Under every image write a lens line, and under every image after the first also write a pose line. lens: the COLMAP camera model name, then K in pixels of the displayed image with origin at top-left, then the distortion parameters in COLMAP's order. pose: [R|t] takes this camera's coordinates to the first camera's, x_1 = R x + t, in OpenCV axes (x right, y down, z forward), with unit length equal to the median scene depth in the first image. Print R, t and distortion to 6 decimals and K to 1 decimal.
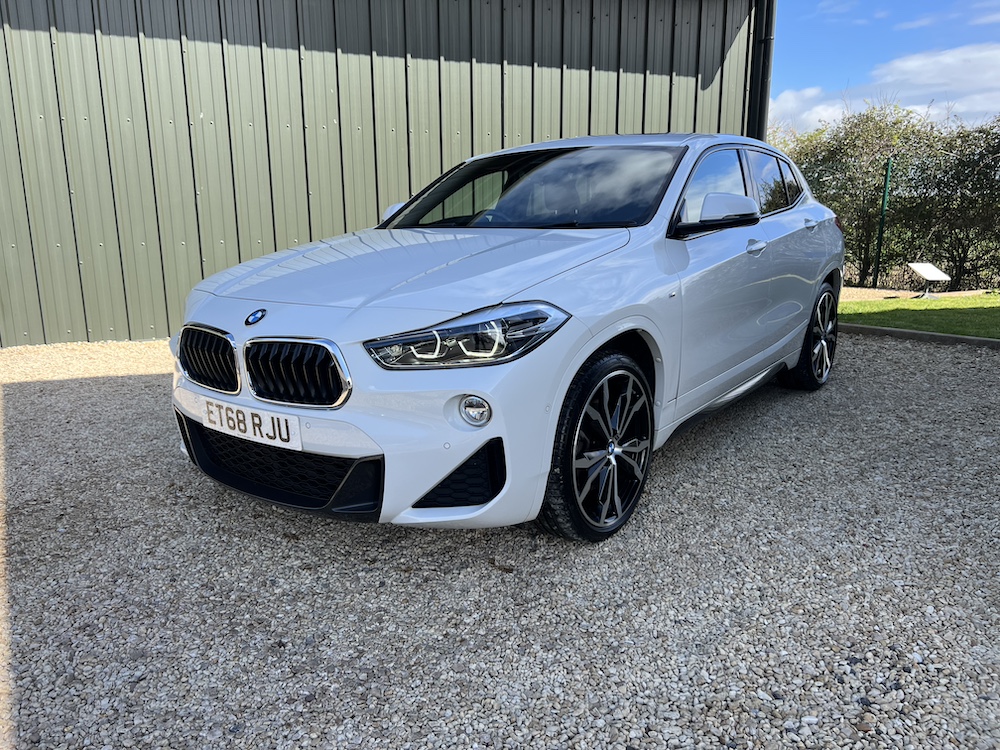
lens RADIAL K [[755.7, 0, 500.3], [0, 755.7, 381.8], [0, 0, 1]] dist [0.044318, -0.050193]
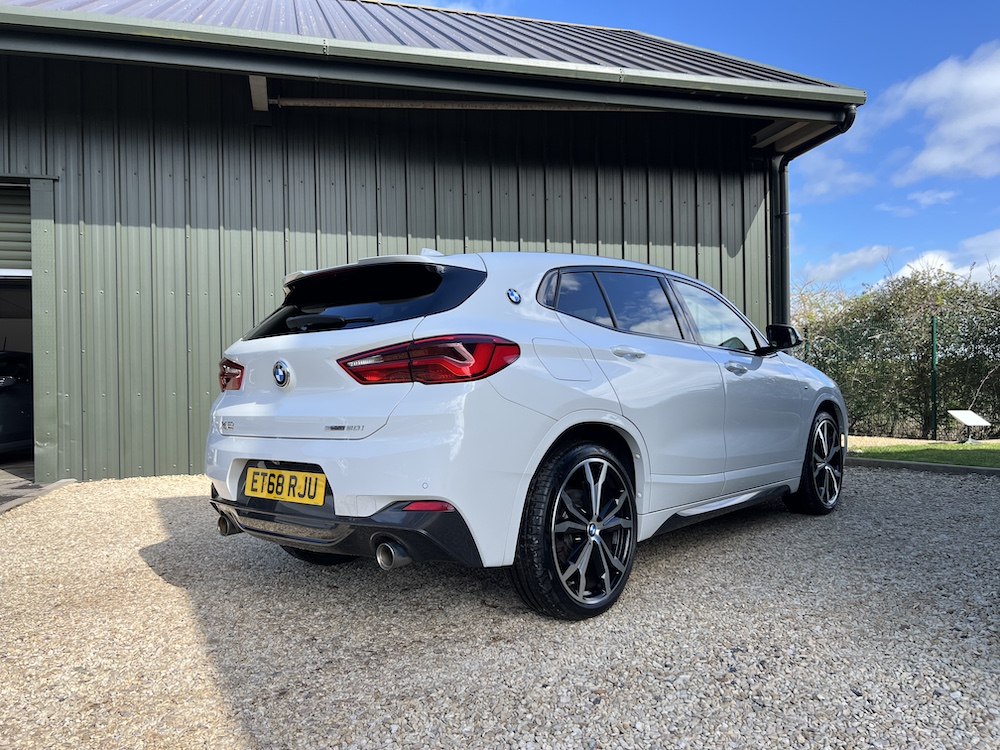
lens RADIAL K [[755.7, 0, 496.9], [0, 755.7, 382.7], [0, 0, 1]] dist [0.044318, -0.050193]
pose [[0.994172, -0.012277, -0.107101, 0.156145], [-0.011319, 0.976116, -0.216957, 0.160079], [0.107207, 0.216905, 0.970288, -0.315591]]
